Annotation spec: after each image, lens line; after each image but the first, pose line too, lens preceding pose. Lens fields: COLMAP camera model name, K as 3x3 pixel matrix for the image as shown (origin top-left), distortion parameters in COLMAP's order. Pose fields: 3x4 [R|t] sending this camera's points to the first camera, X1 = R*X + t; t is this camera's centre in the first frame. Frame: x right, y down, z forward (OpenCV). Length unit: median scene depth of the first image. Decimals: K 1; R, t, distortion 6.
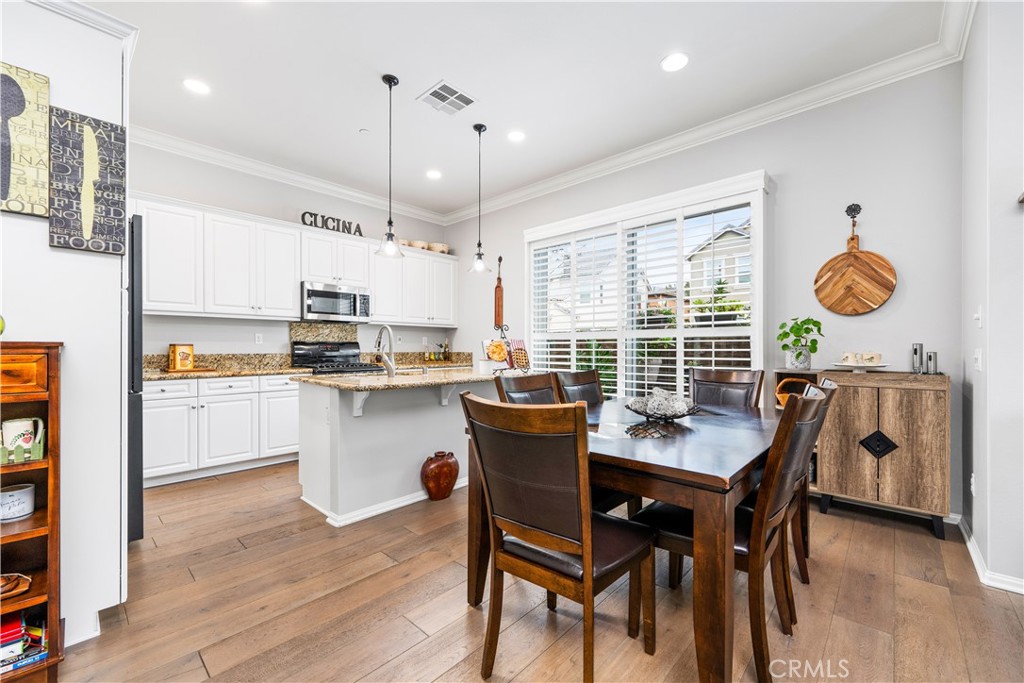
lens RADIAL K [[419.1, 0, 516.1], [0, 419.1, 348.8], [0, 0, 1]] dist [-0.000165, -0.000342]
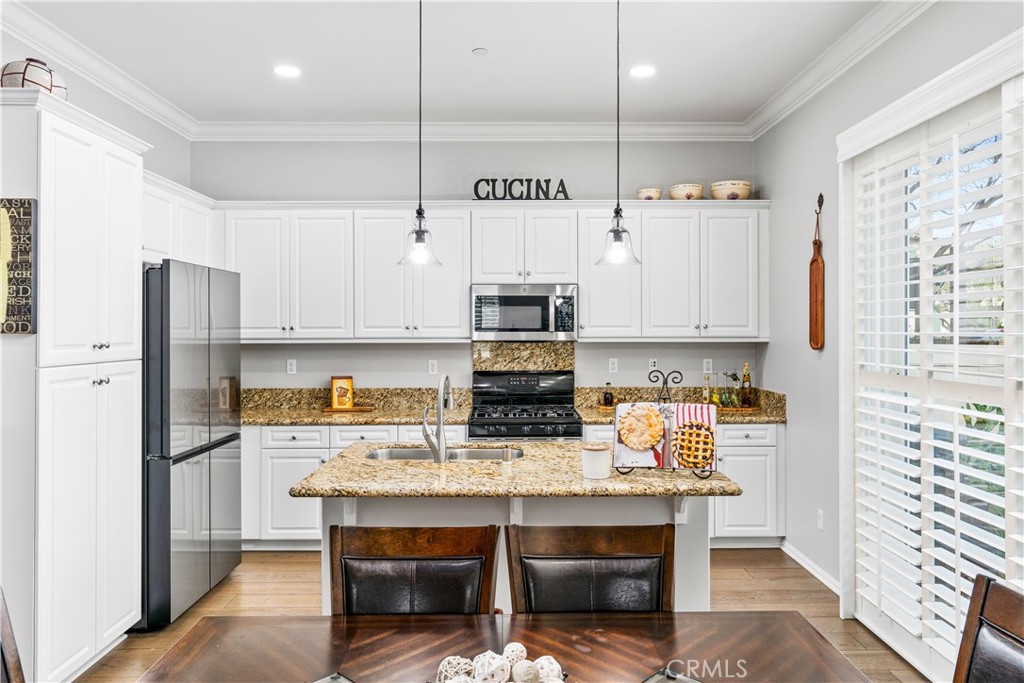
lens RADIAL K [[714.6, 0, 513.7], [0, 714.6, 327.4], [0, 0, 1]] dist [-0.006059, -0.001280]
pose [[0.683428, -0.002130, -0.730015, 0.281792], [0.000359, 0.999997, -0.002583, -0.066793], [0.730018, 0.001503, 0.683426, 0.198924]]
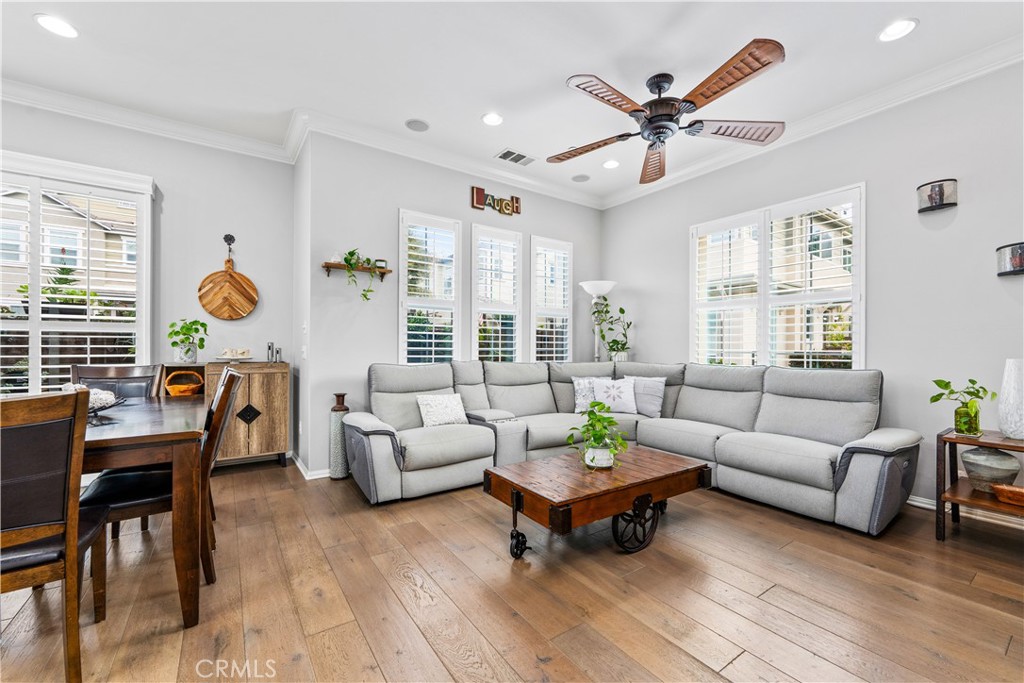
lens RADIAL K [[419.1, 0, 513.7], [0, 419.1, 346.1], [0, 0, 1]] dist [-0.000165, -0.000342]
pose [[0.225354, 0.006015, 0.974258, -0.409812], [-0.002991, 0.999980, -0.005482, 0.008191], [-0.974272, -0.001678, 0.225368, -0.240494]]
